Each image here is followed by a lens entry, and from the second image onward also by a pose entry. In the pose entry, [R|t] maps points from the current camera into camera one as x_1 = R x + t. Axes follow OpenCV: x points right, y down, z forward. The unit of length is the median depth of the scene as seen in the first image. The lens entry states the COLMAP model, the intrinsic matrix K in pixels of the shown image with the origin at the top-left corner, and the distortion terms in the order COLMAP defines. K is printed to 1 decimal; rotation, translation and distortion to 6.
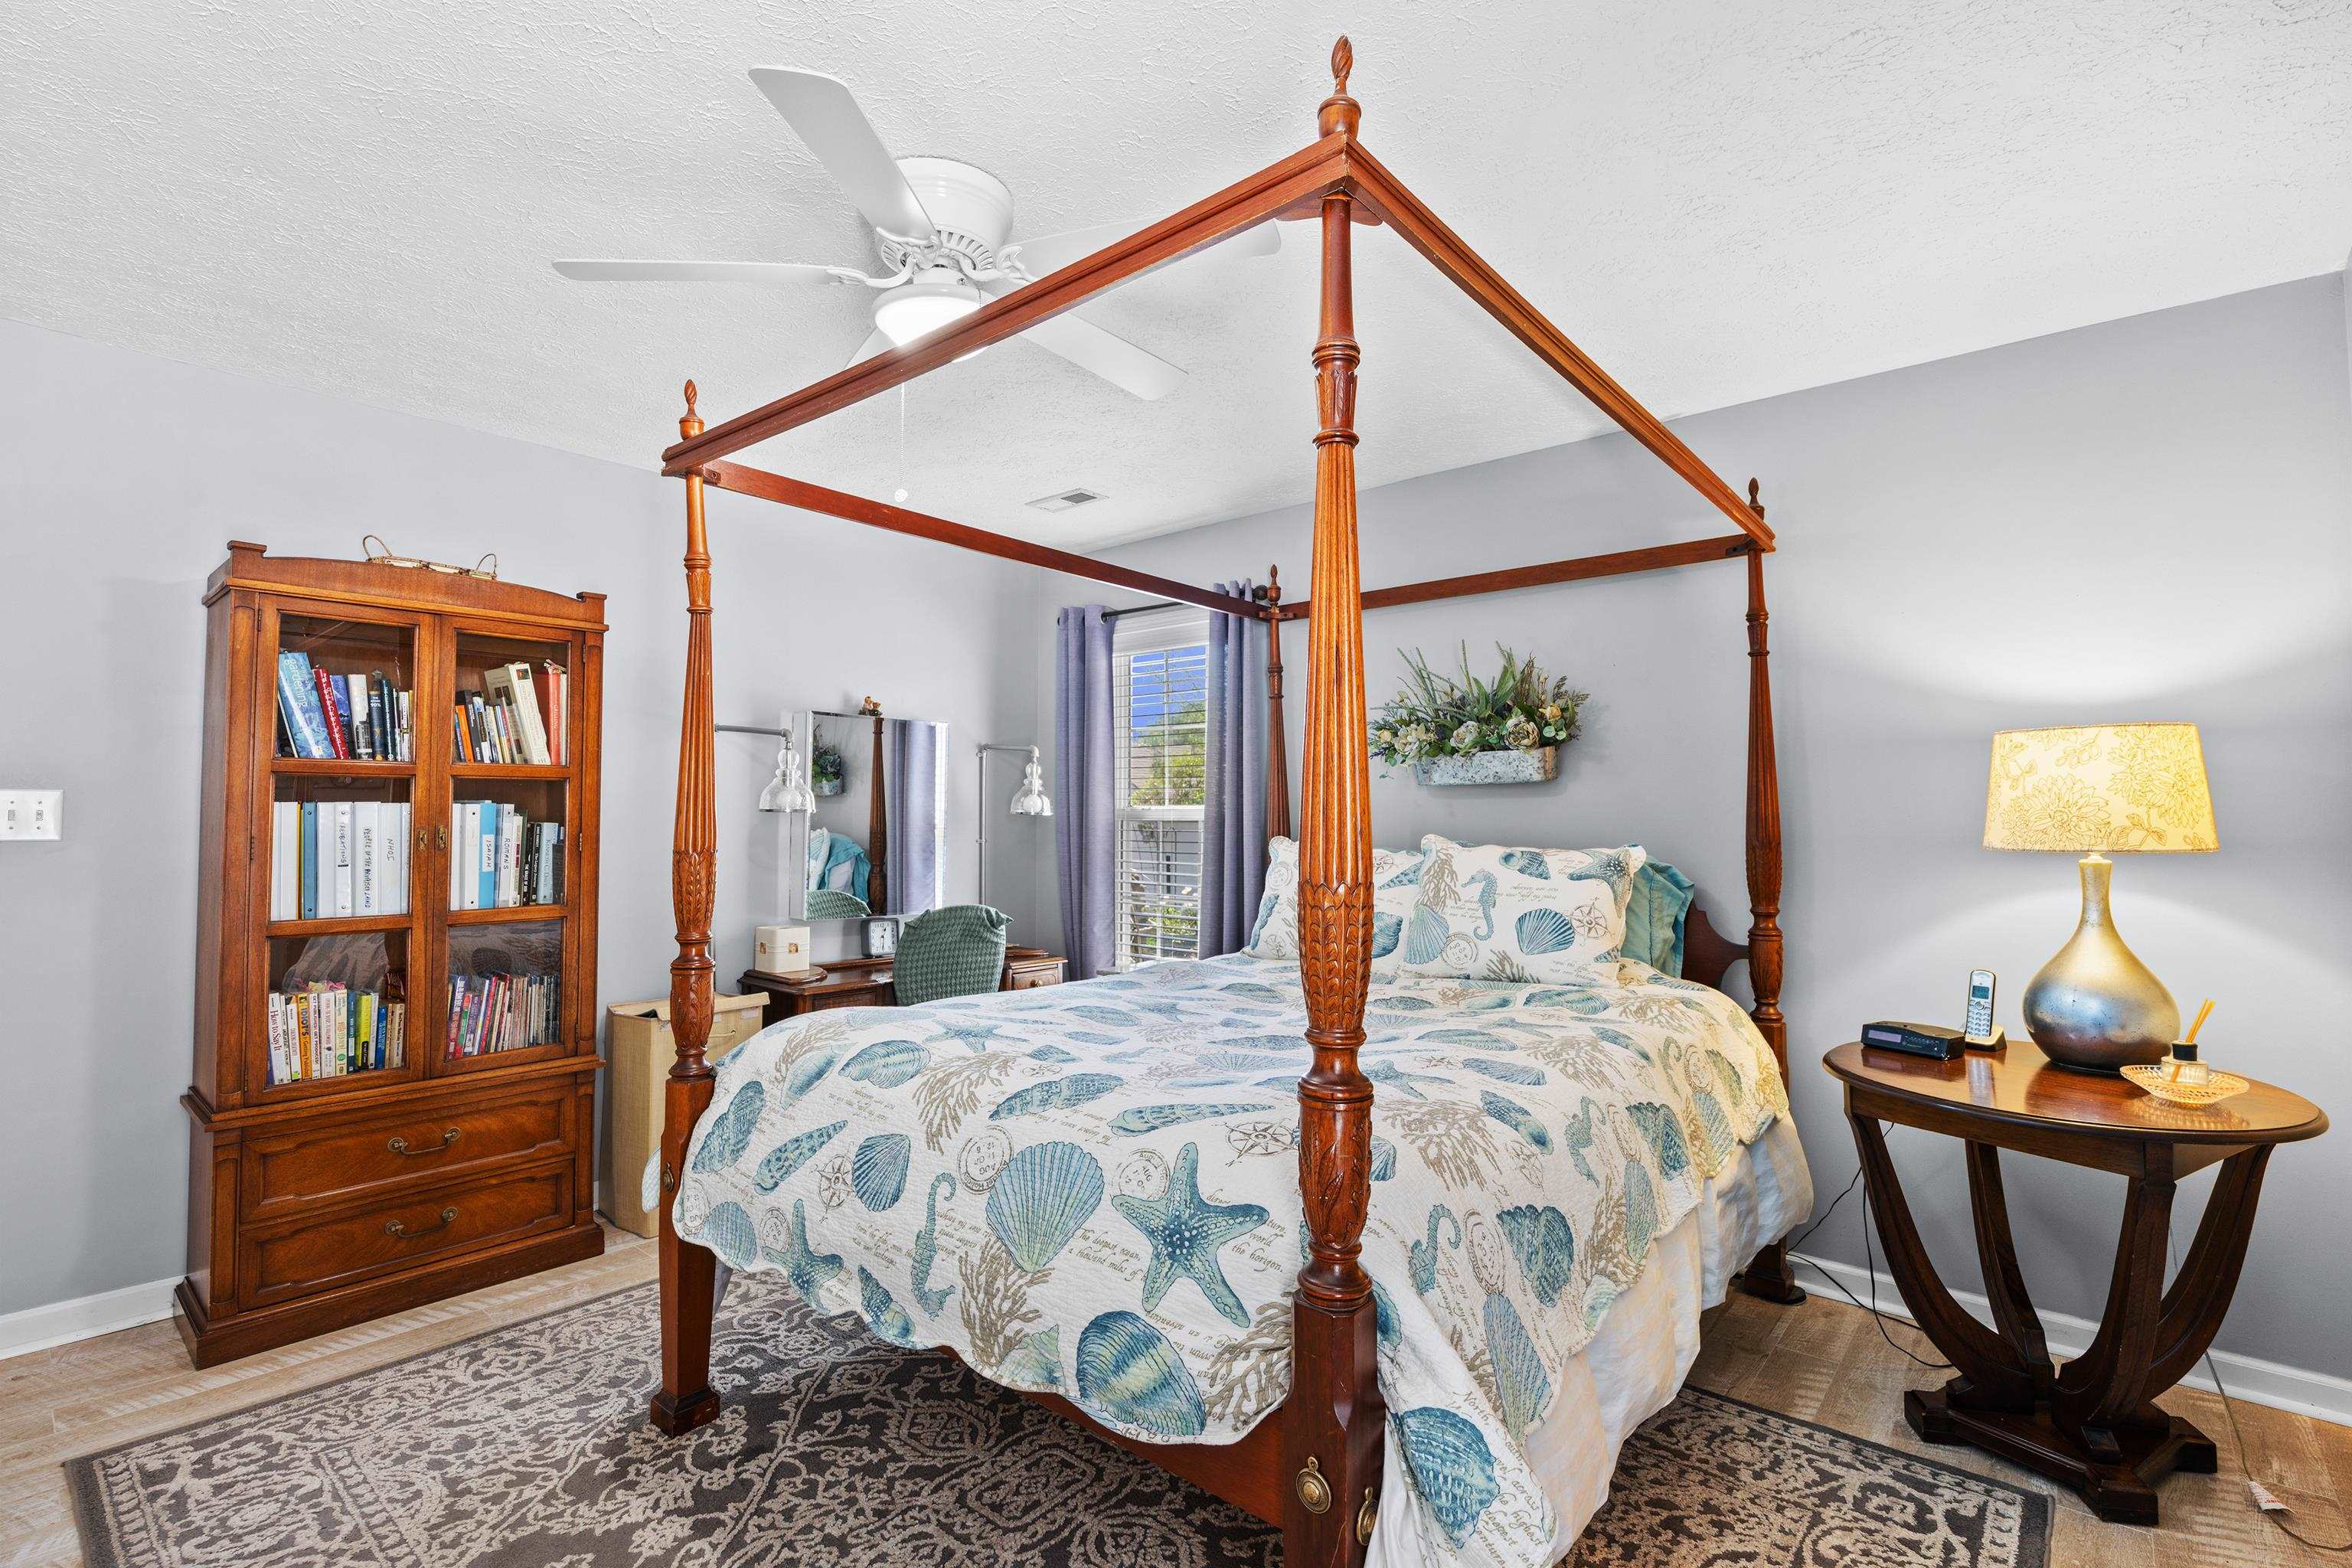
lens RADIAL K [[1073.0, 0, 1164.8], [0, 1073.0, 786.0], [0, 0, 1]] dist [-0.016598, 0.000427]
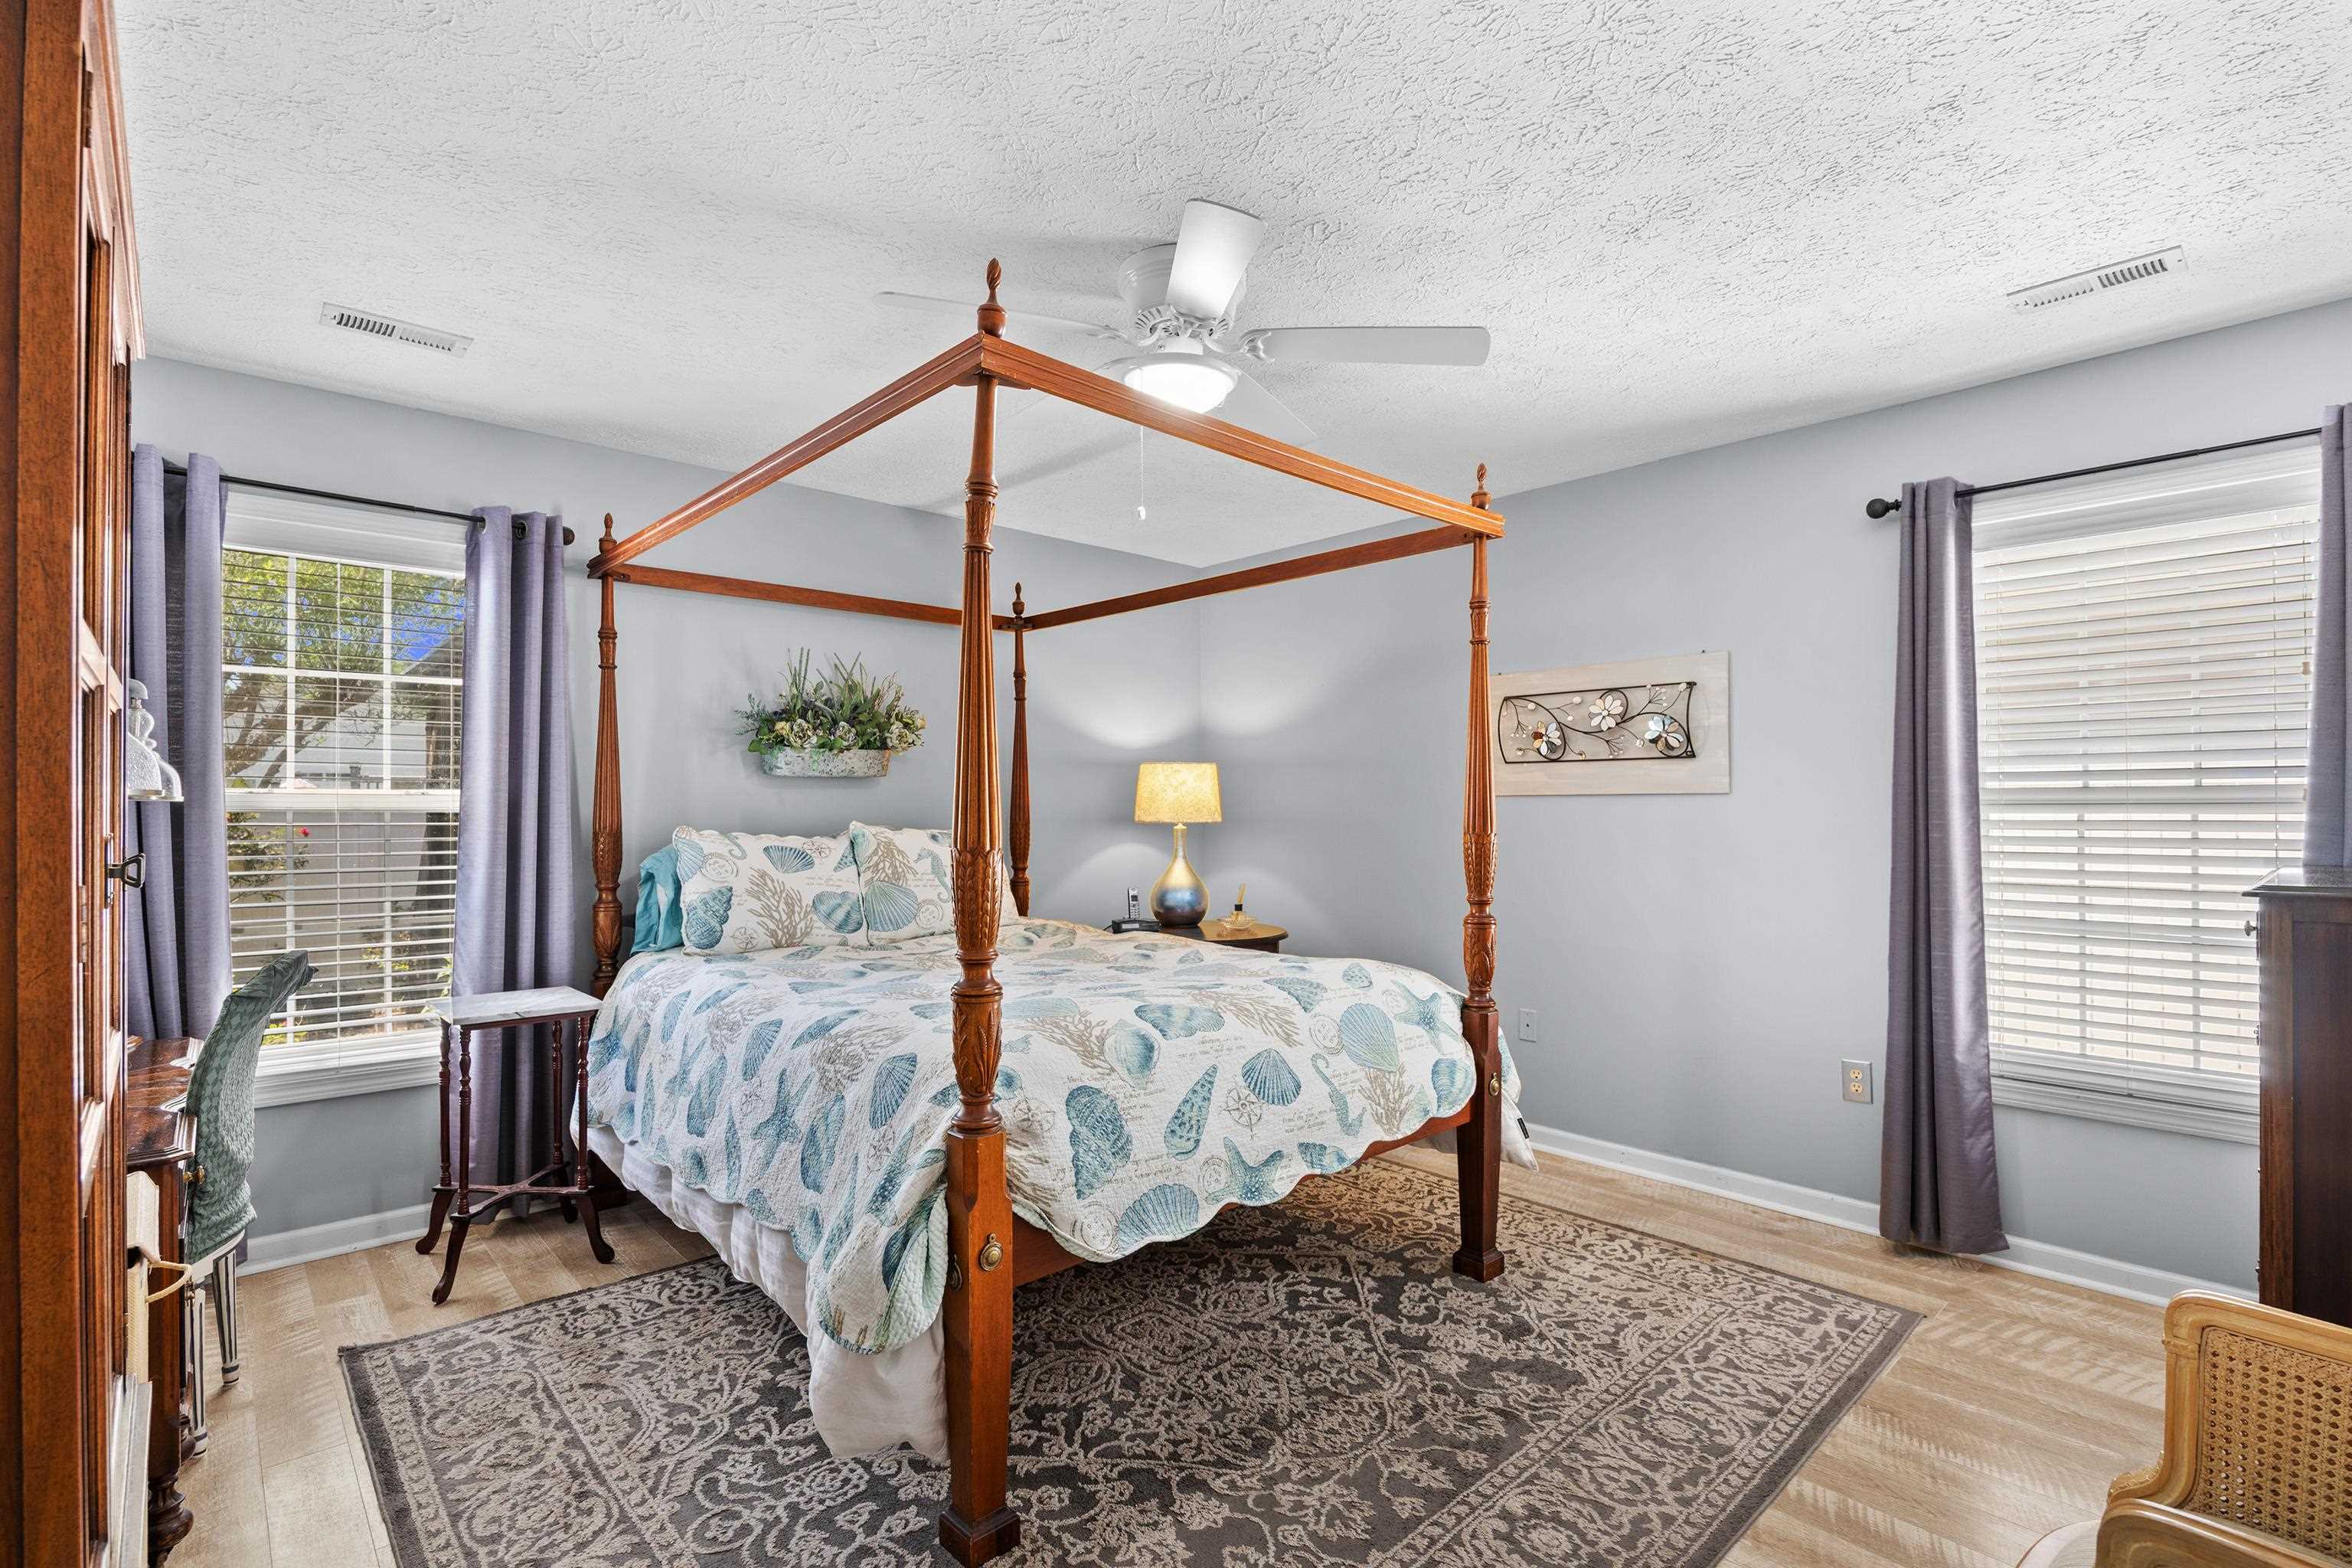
lens RADIAL K [[1098.6, 0, 1172.5], [0, 1098.6, 820.1], [0, 0, 1]] dist [-0.012709, 0.000165]
pose [[0.108340, -0.013418, 0.994023, -1.376430], [-0.029513, 0.999425, 0.016707, 0.022815], [-0.993676, -0.031147, 0.107882, 0.847669]]
